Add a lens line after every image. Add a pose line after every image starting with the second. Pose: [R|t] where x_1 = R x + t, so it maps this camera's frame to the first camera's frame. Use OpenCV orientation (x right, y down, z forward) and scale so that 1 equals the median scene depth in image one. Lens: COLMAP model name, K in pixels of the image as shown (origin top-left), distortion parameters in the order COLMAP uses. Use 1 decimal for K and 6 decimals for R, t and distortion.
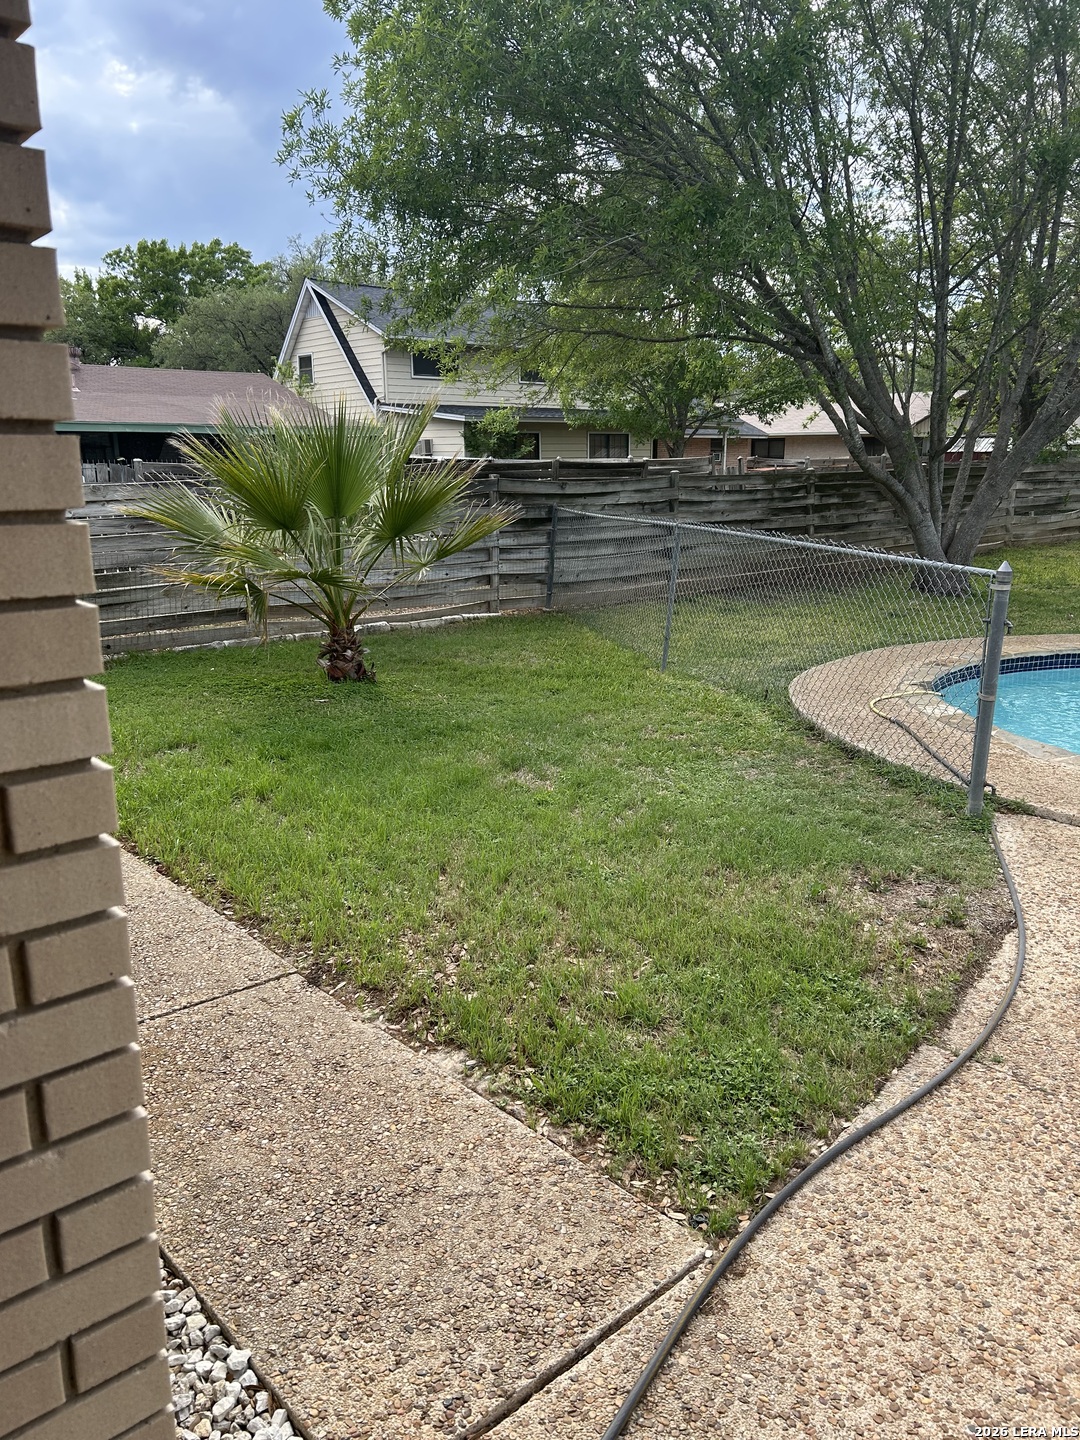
lens RADIAL K [[1092.0, 0, 539.0], [0, 1092.0, 718.8], [0, 0, 1]] dist [0.048586, -0.025220]
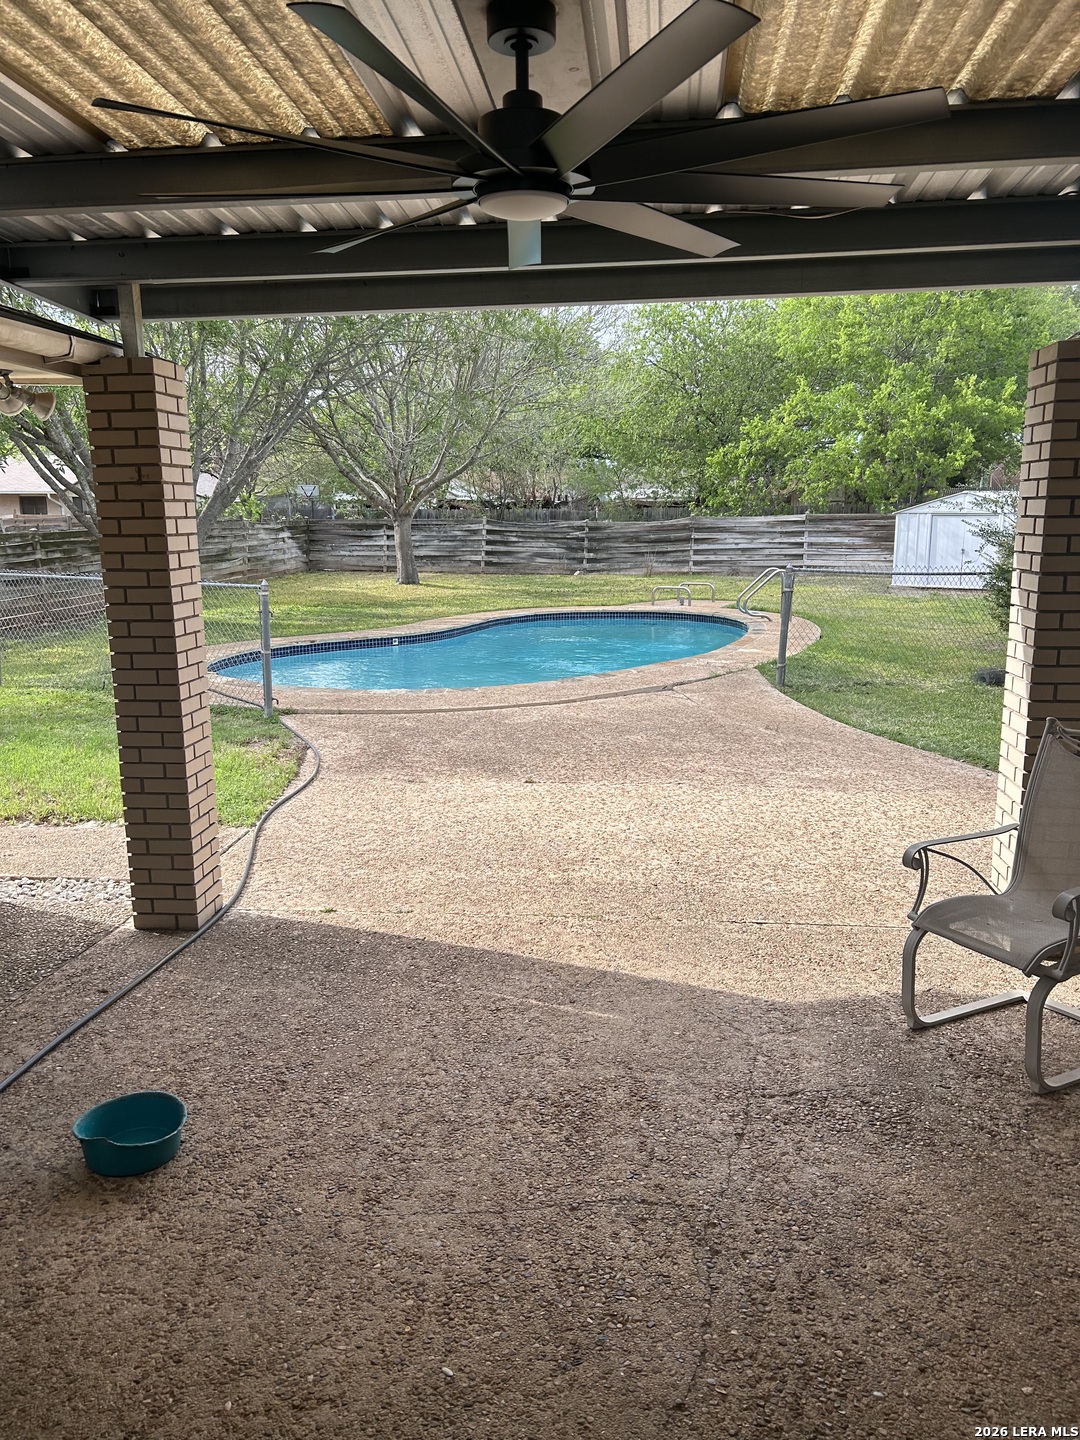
lens RADIAL K [[1092.0, 0, 538.5], [0, 1092.0, 724.1], [0, 0, 1]] dist [0.048586, -0.025220]
pose [[0.741337, -0.137329, 0.656932, -0.160126], [0.166250, 0.985910, 0.018491, 0.047145], [-0.650215, 0.095507, 0.753723, -0.226326]]
